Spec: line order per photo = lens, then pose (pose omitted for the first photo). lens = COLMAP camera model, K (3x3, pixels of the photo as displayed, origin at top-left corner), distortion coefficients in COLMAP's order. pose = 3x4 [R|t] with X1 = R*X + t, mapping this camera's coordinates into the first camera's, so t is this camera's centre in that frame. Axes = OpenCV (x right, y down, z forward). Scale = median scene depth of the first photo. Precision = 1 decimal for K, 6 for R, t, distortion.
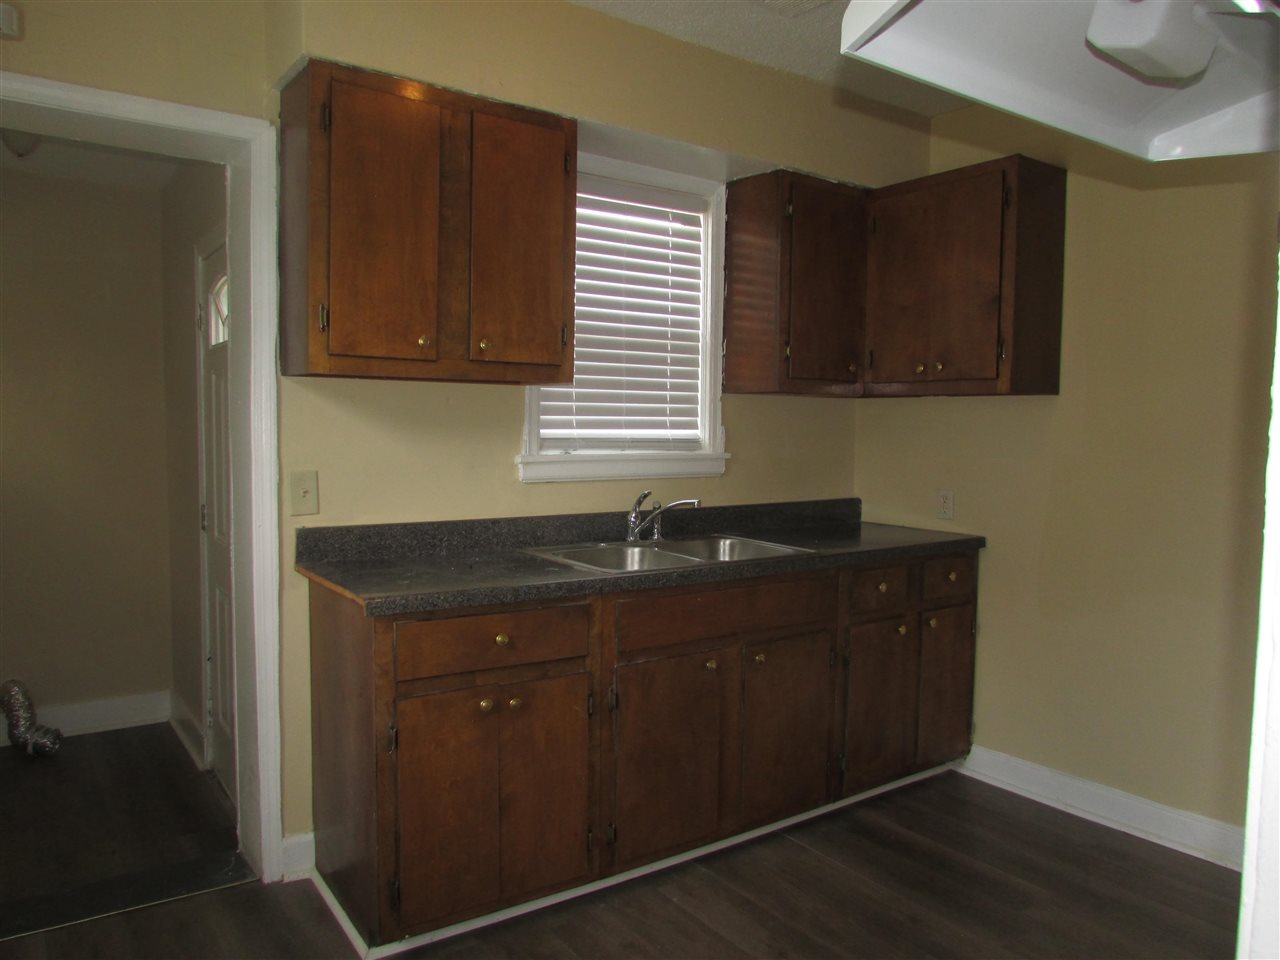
lens RADIAL K [[910.2, 0, 640.6], [0, 910.2, 482.3], [0, 0, 1]] dist [-0.025887, -0.002191]
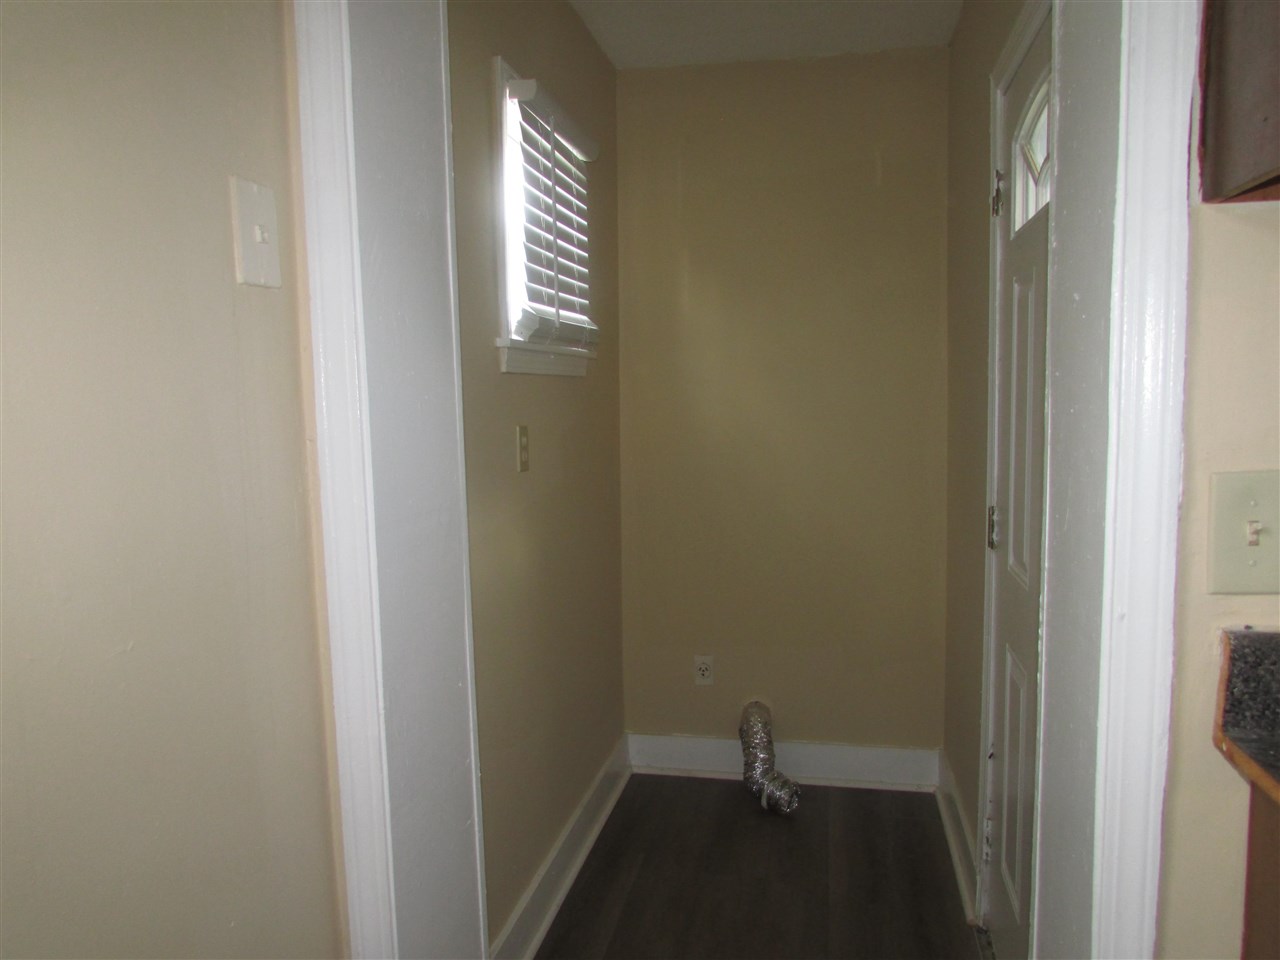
lens RADIAL K [[910.2, 0, 641.3], [0, 910.2, 484.5], [0, 0, 1]] dist [-0.025887, -0.002191]
pose [[0.675164, 0.046976, -0.736170, -0.194130], [-0.019717, 0.998763, 0.045649, -0.013273], [0.737404, -0.016306, 0.675255, 0.412738]]
